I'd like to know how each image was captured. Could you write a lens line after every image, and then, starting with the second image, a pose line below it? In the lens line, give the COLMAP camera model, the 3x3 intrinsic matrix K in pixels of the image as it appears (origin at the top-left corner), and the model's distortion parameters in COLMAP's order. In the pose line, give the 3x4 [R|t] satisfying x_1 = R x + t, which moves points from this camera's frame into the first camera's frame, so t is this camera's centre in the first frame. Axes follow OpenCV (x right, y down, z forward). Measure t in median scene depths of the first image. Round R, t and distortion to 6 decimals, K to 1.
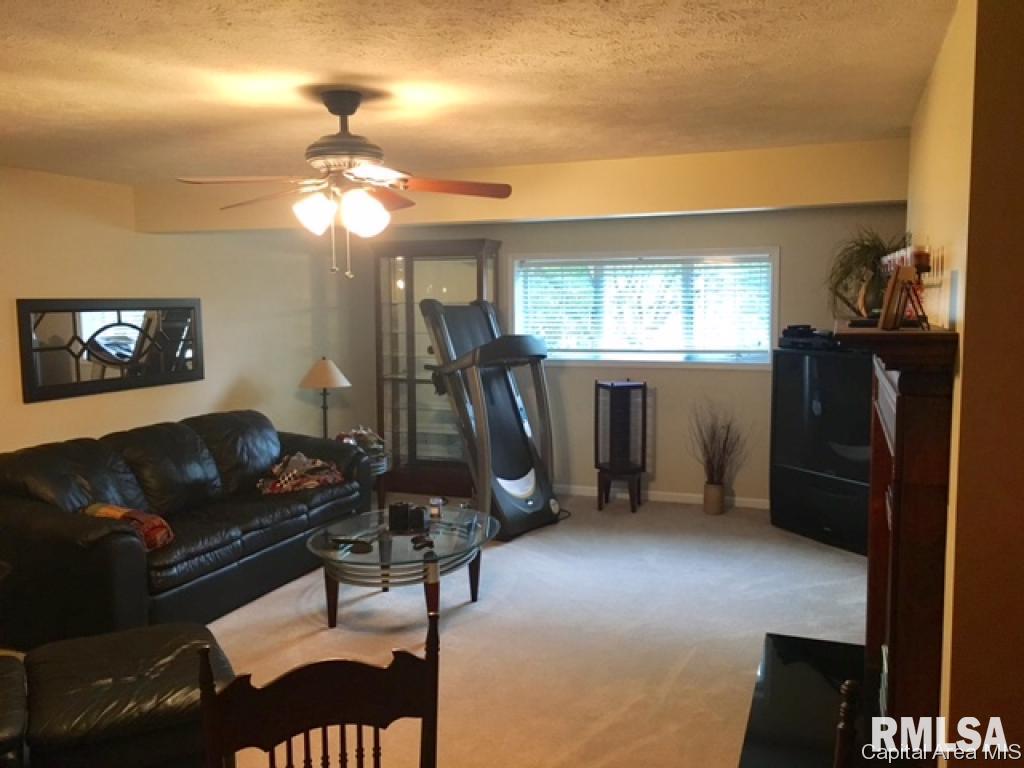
lens RADIAL K [[870.4, 0, 514.0], [0, 870.4, 384.2], [0, 0, 1]] dist [0.076285, -0.093386]
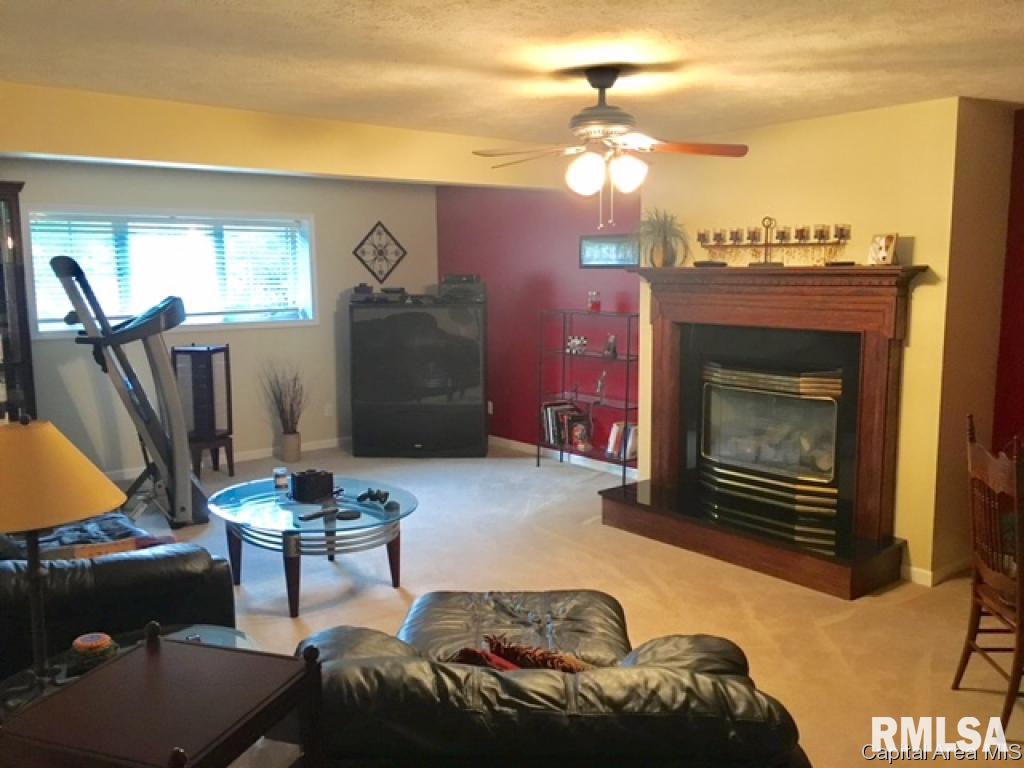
lens RADIAL K [[872.5, 0, 511.3], [0, 872.5, 365.9], [0, 0, 1]] dist [0.073602, 0.002737]
pose [[0.508594, -0.092984, 0.855971, -0.555147], [0.087376, 0.994593, 0.056127, -0.005261], [-0.856562, 0.046245, 0.513969, 0.220567]]
